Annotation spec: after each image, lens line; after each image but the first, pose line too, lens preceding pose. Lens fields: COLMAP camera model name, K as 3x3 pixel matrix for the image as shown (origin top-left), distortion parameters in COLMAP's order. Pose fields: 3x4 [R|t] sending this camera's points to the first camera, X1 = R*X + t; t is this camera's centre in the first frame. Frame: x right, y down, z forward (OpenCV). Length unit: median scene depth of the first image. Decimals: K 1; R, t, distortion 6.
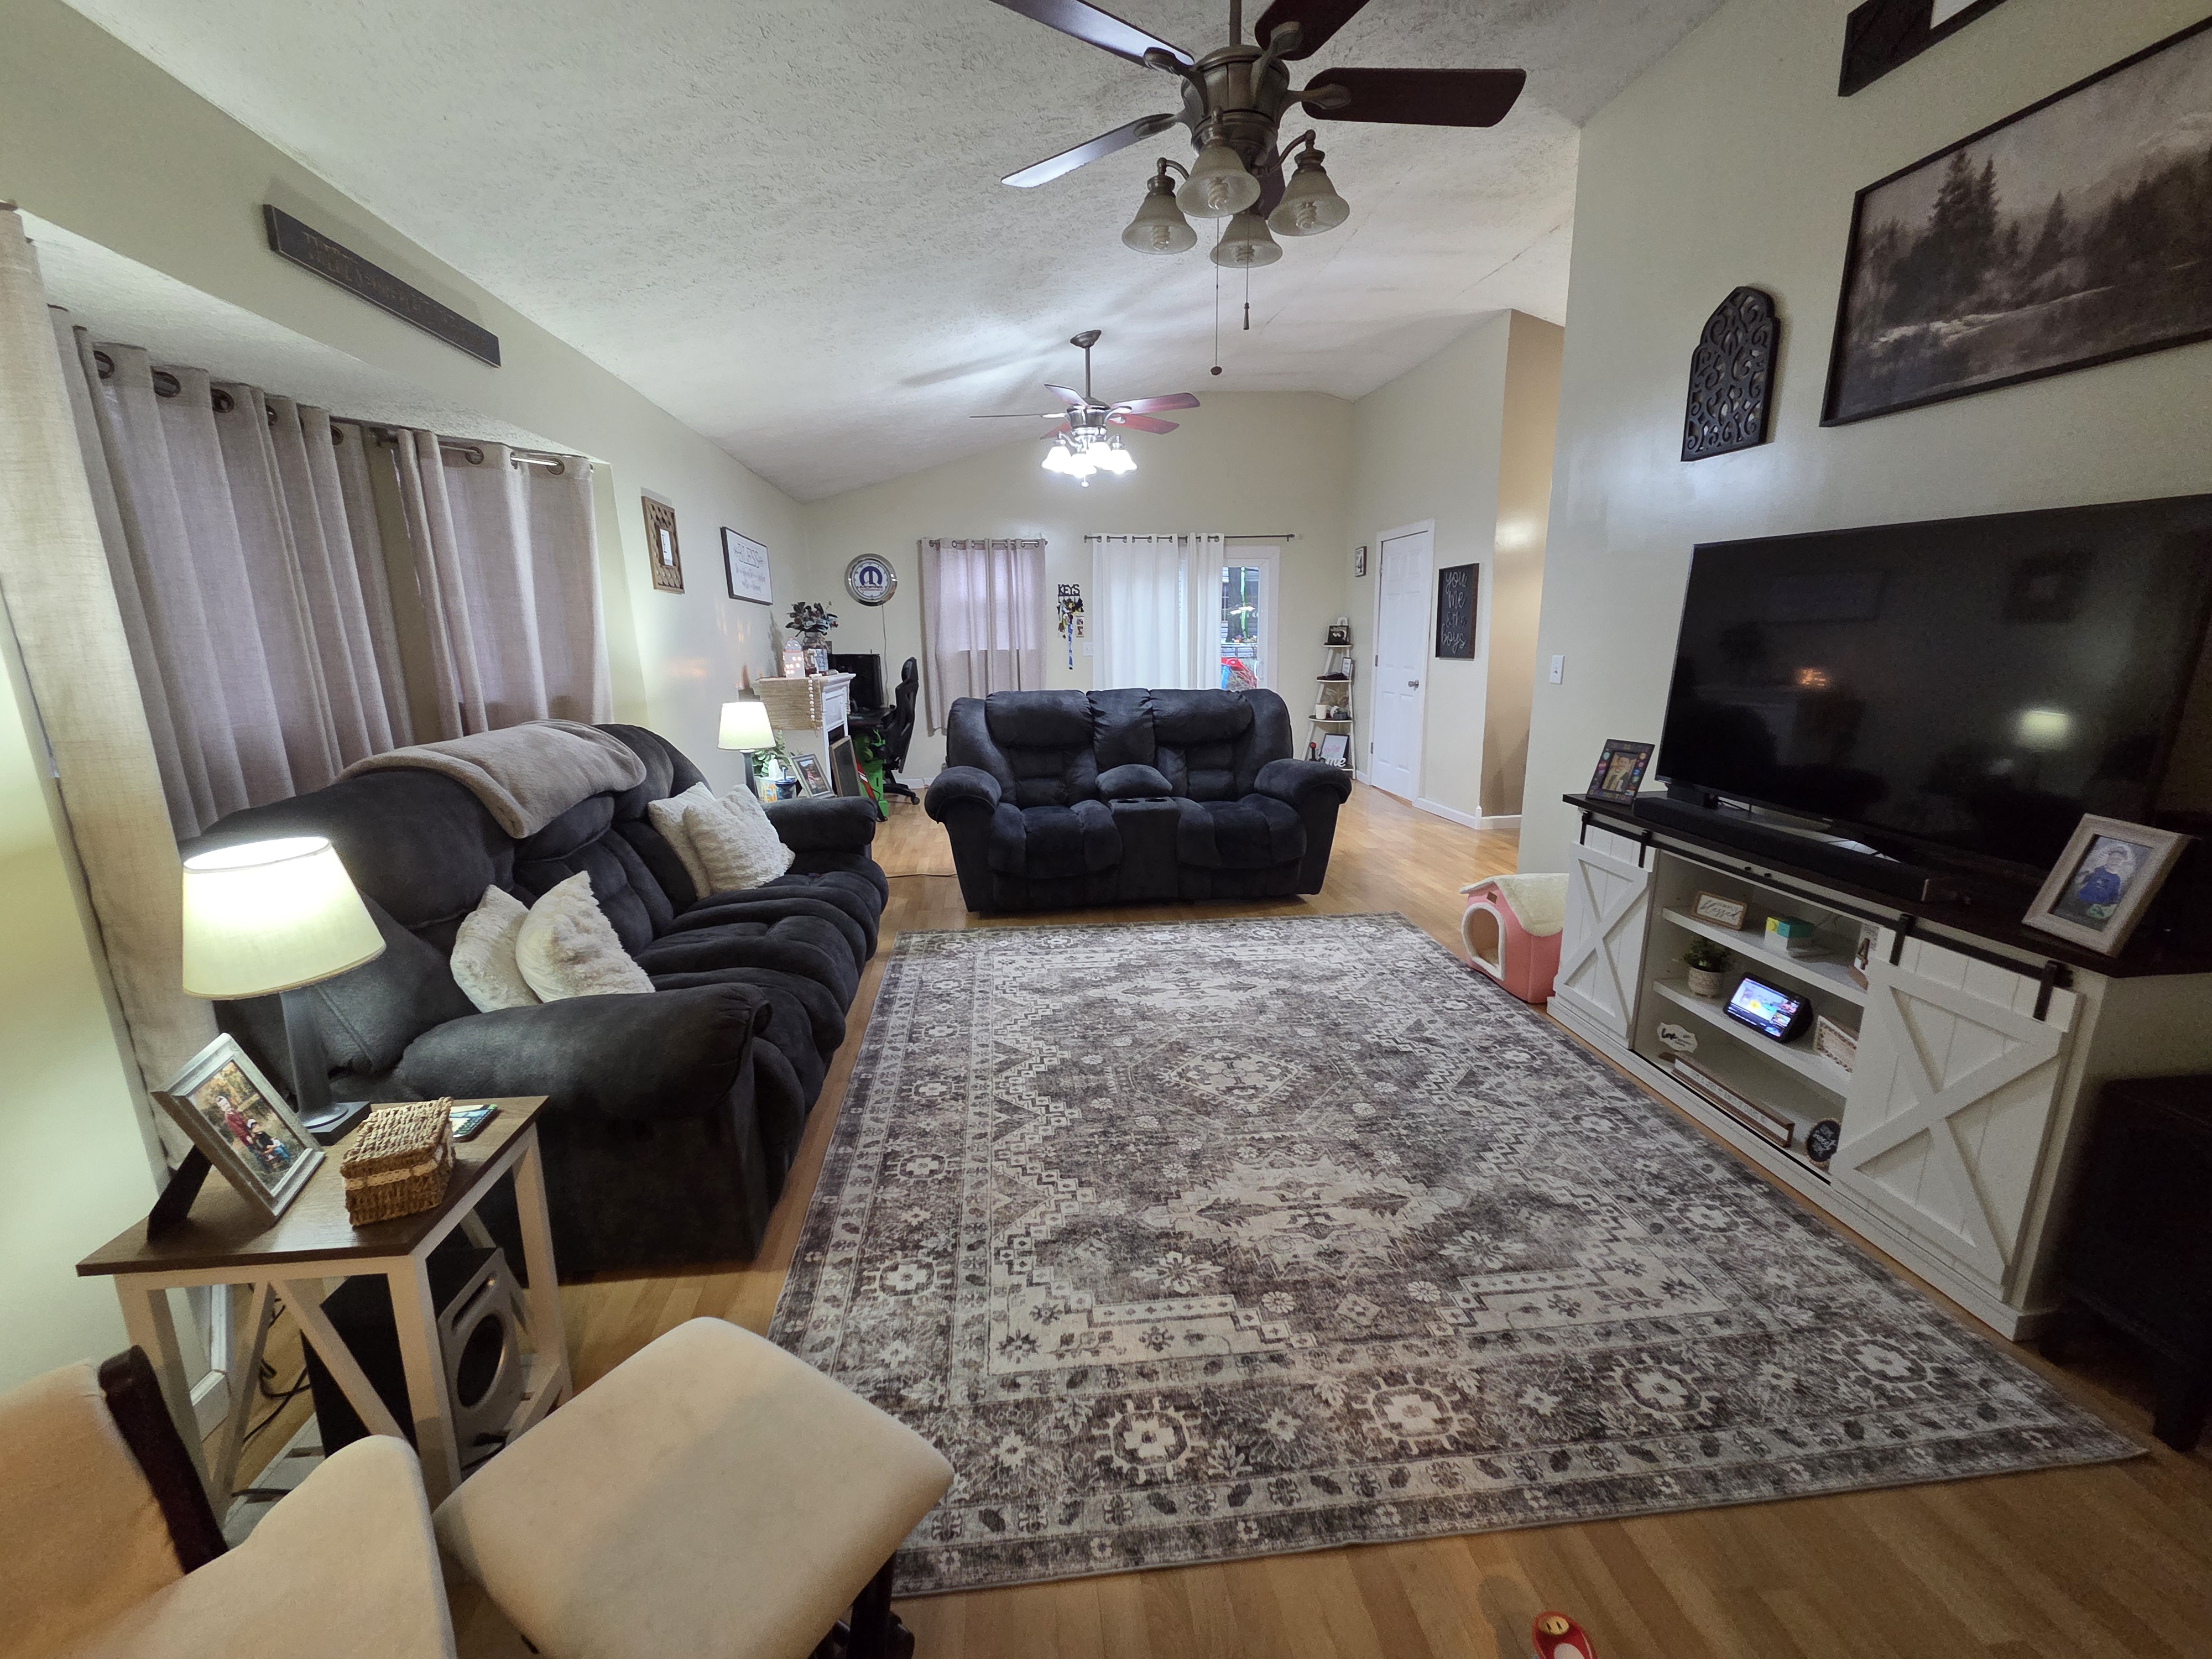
lens RADIAL K [[905.4, 0, 1098.2], [0, 905.4, 825.0], [0, 0, 1]] dist [0.001803, -0.000403]
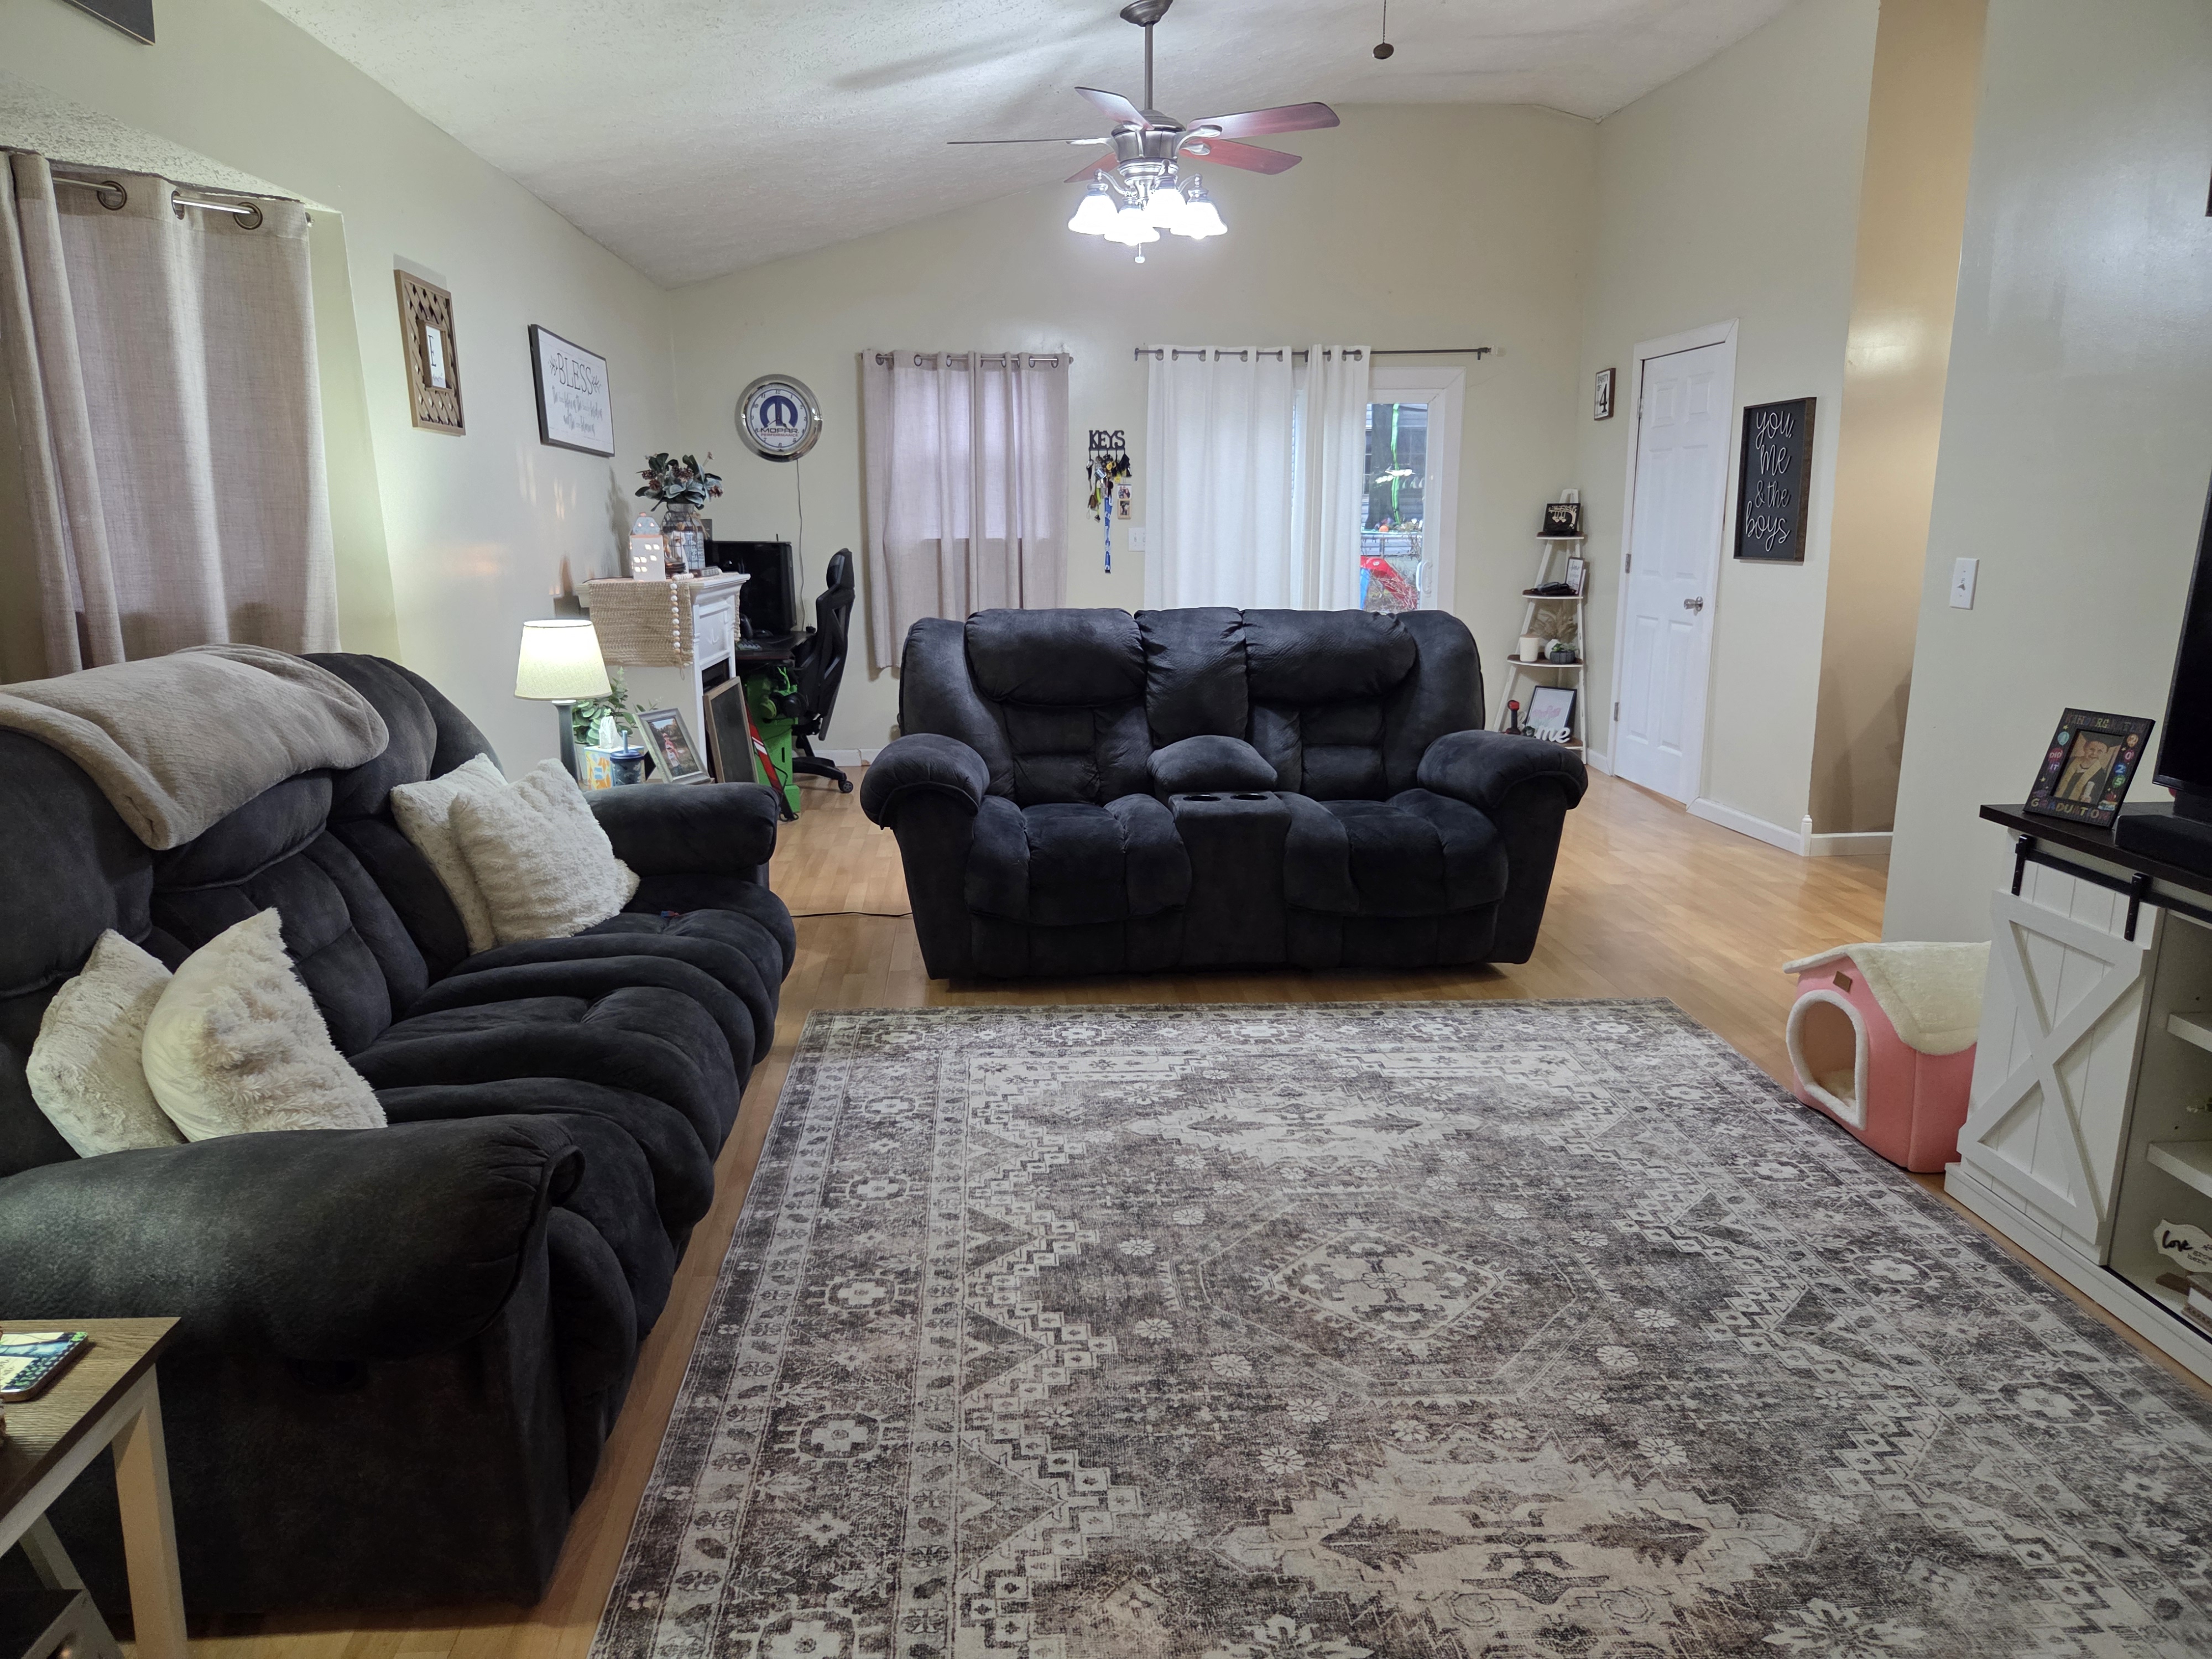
lens RADIAL K [[1485.3, 0, 1088.4], [0, 1485.3, 815.5], [0, 0, 1]] dist [0.054160, -0.039819]
pose [[0.999097, 0.020123, -0.037421, -0.007966], [-0.020397, 0.999768, -0.006959, -0.010861], [0.037272, 0.007716, 0.999275, 0.048489]]
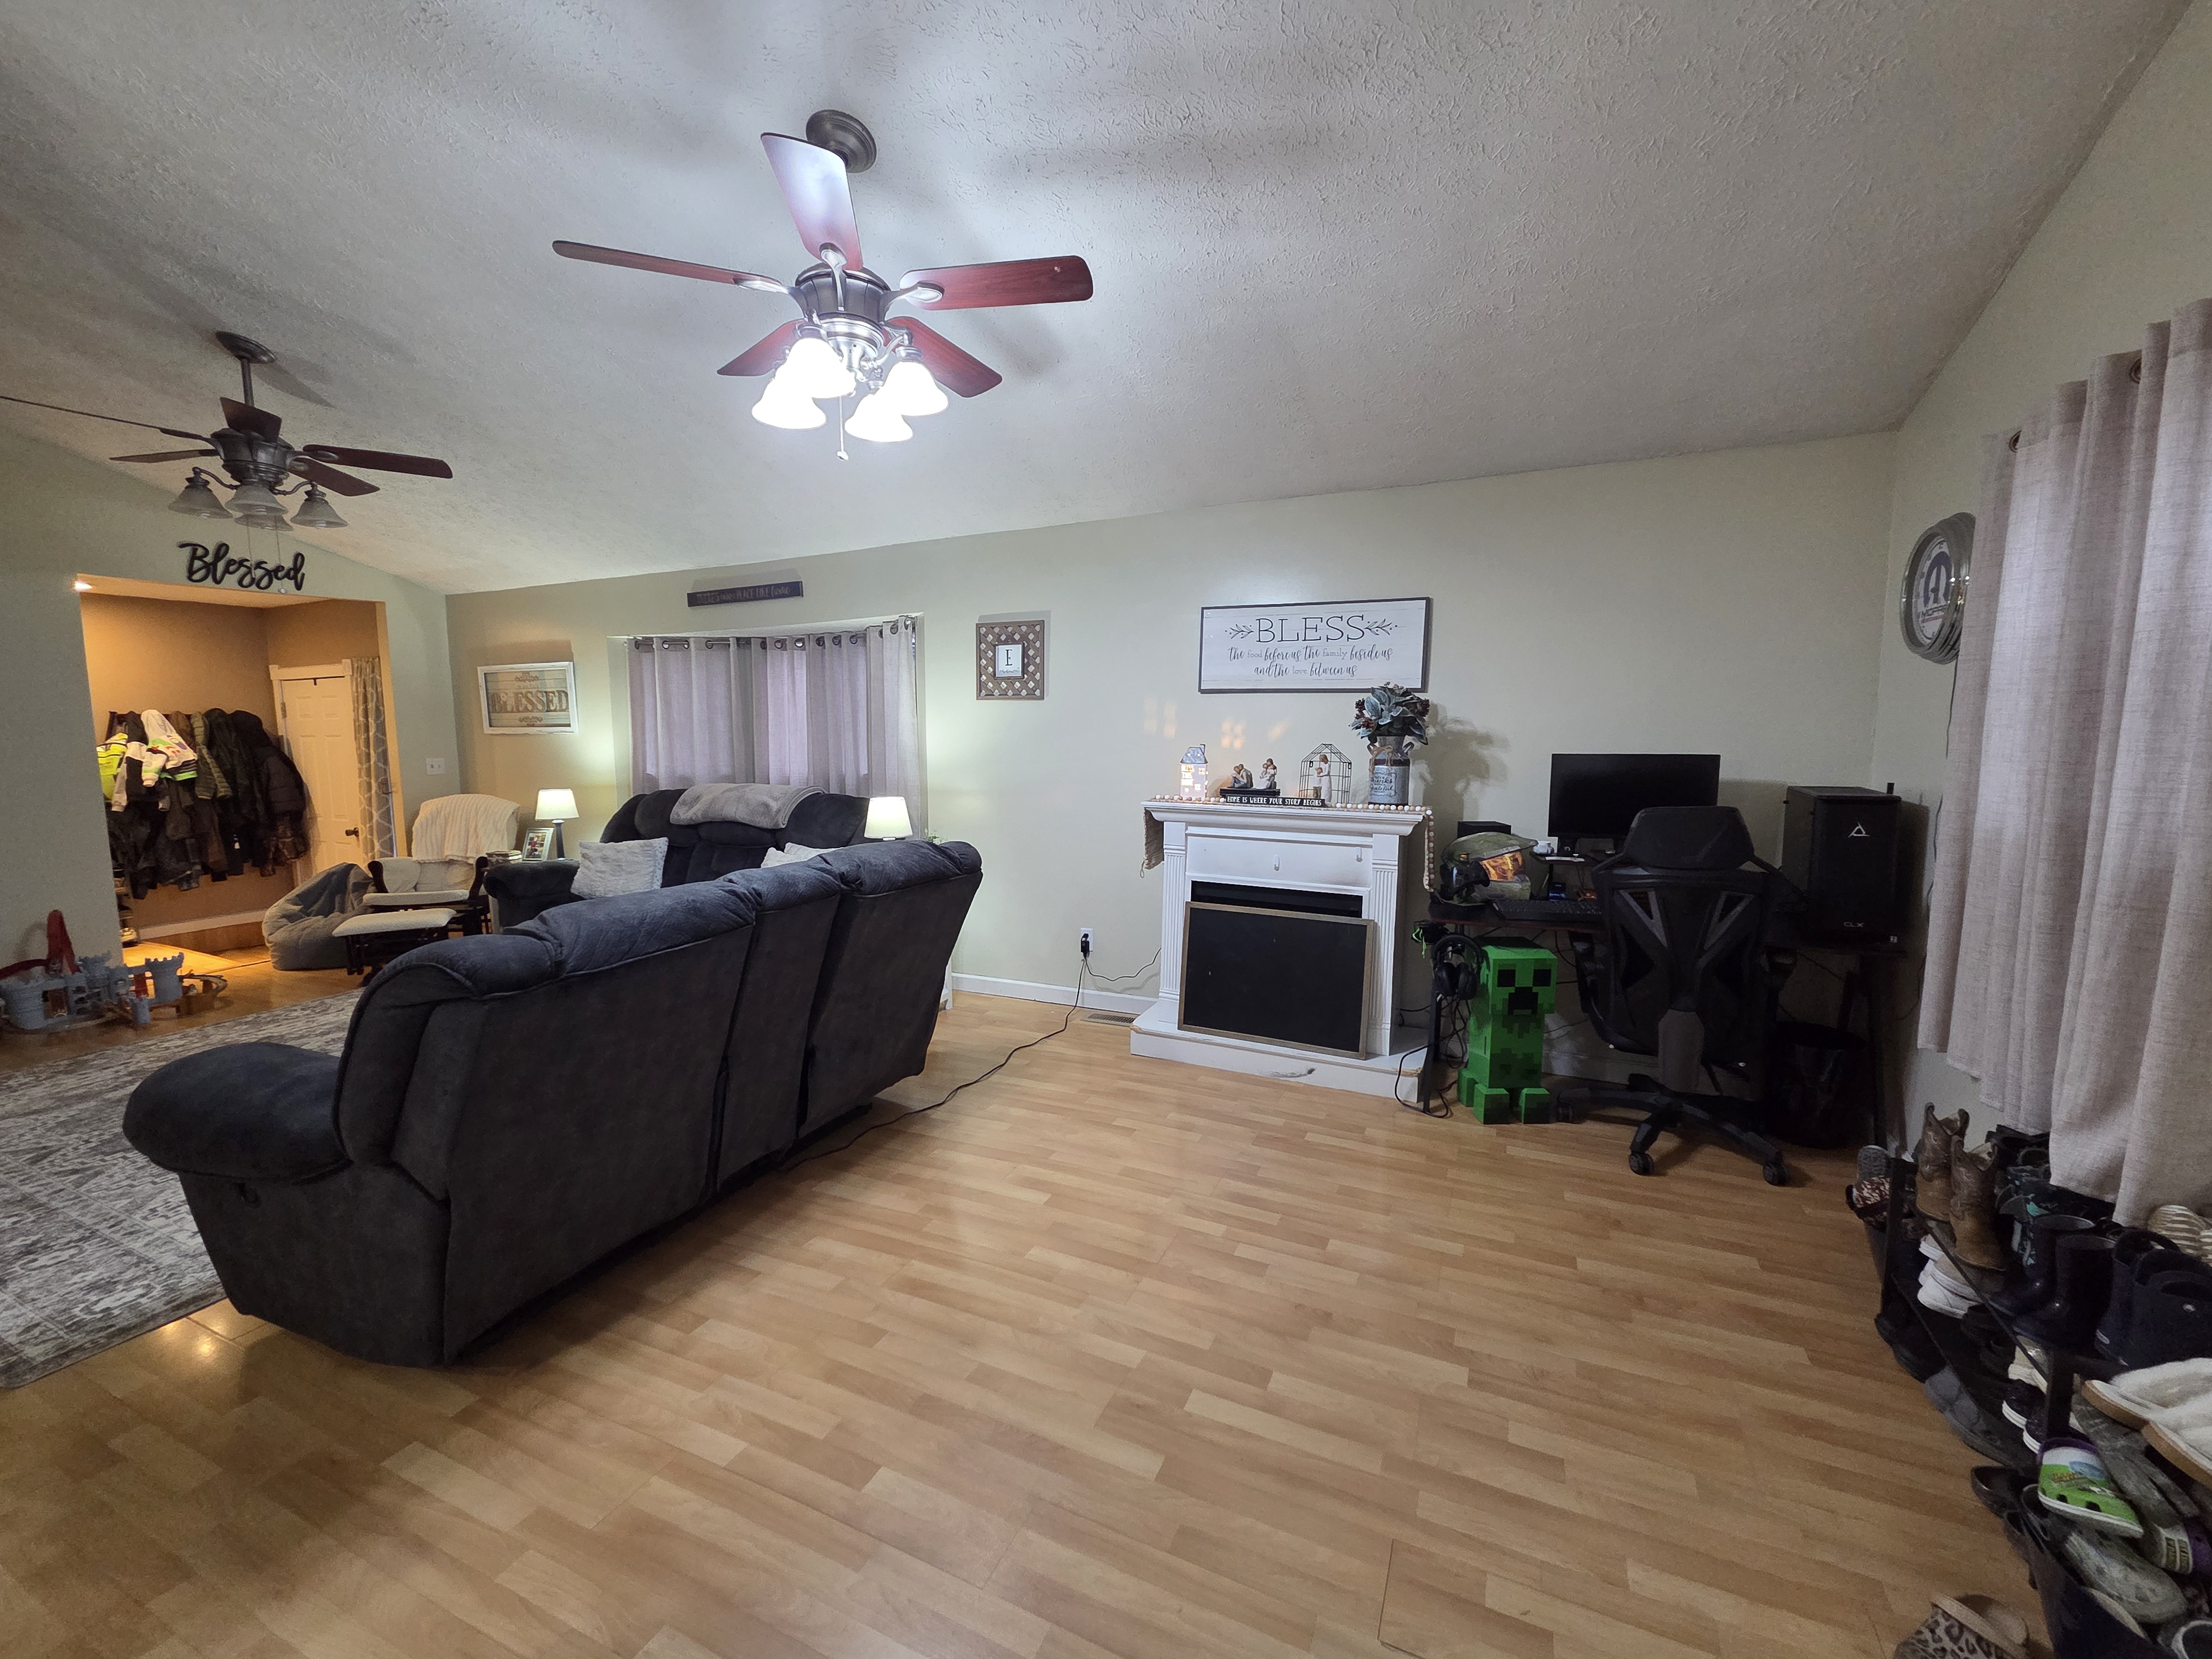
lens RADIAL K [[905.4, 0, 1106.9], [0, 905.4, 827.6], [0, 0, 1]] dist [0.001803, -0.000403]
pose [[-0.528754, 0.108618, -0.841796, 0.641158], [-0.166049, 0.959376, 0.228089, -0.595987], [0.832374, 0.260382, -0.489238, 2.638767]]
